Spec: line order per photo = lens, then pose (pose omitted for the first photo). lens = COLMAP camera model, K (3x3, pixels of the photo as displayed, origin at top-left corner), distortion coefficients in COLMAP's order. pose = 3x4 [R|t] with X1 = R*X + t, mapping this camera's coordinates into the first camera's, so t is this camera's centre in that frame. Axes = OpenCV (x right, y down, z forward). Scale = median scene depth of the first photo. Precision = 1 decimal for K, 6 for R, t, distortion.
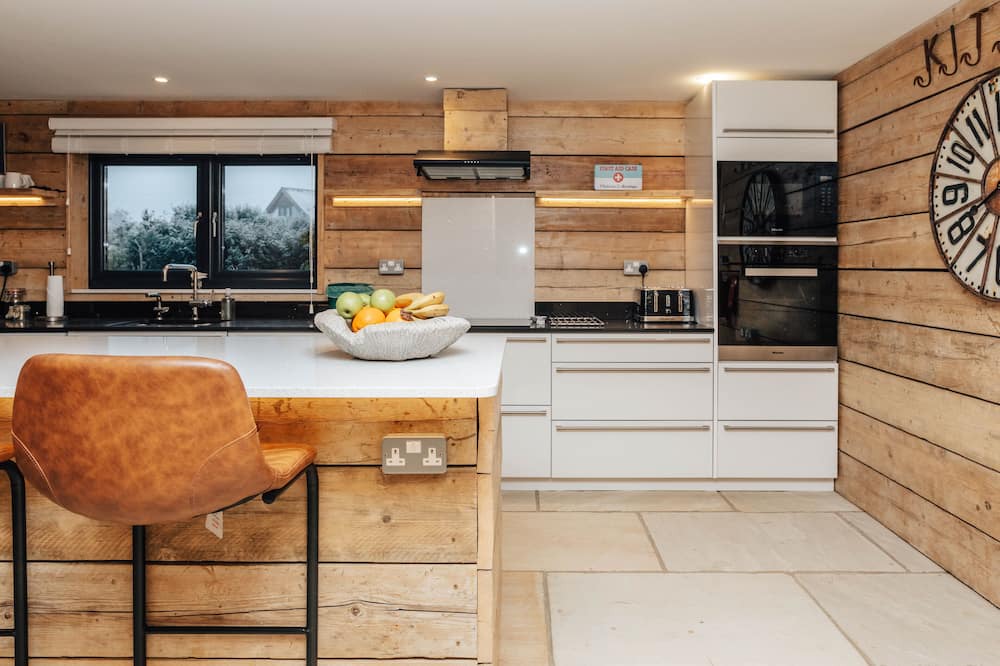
lens RADIAL K [[625.8, 0, 502.3], [0, 625.8, 272.8], [0, 0, 1]] dist [-0.051195, 0.000302]
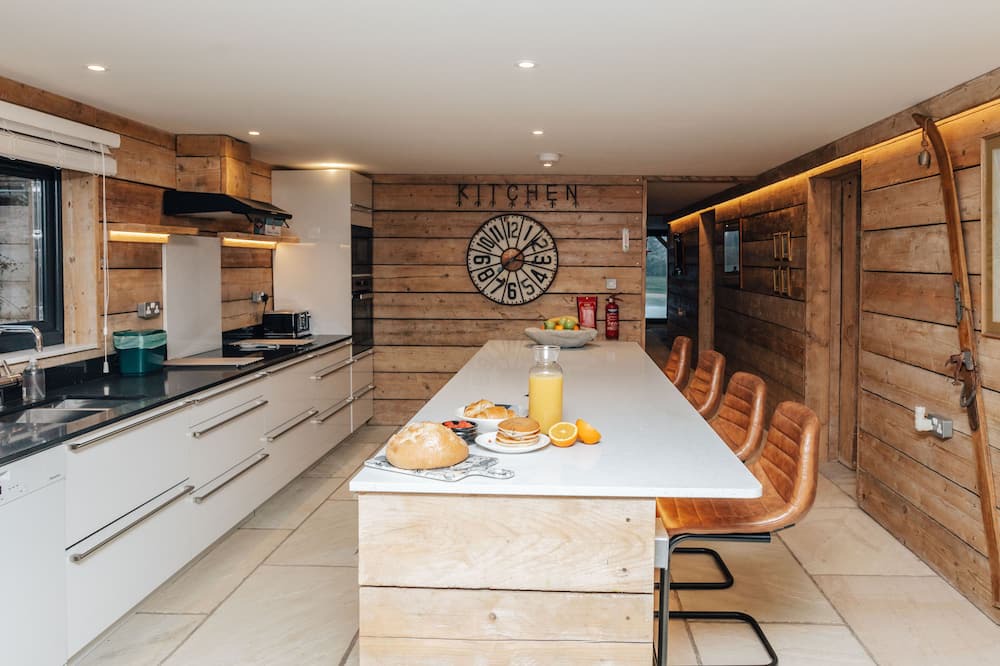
lens RADIAL K [[762.3, 0, 500.0], [0, 762.3, 333.0], [0, 0, 1]] dist [-0.069912, 0.002726]
pose [[0.079630, -0.097100, 0.992084, -2.074395], [0.009605, 0.995273, 0.096641, -0.128391], [-0.996778, 0.001833, 0.080186, 0.686720]]
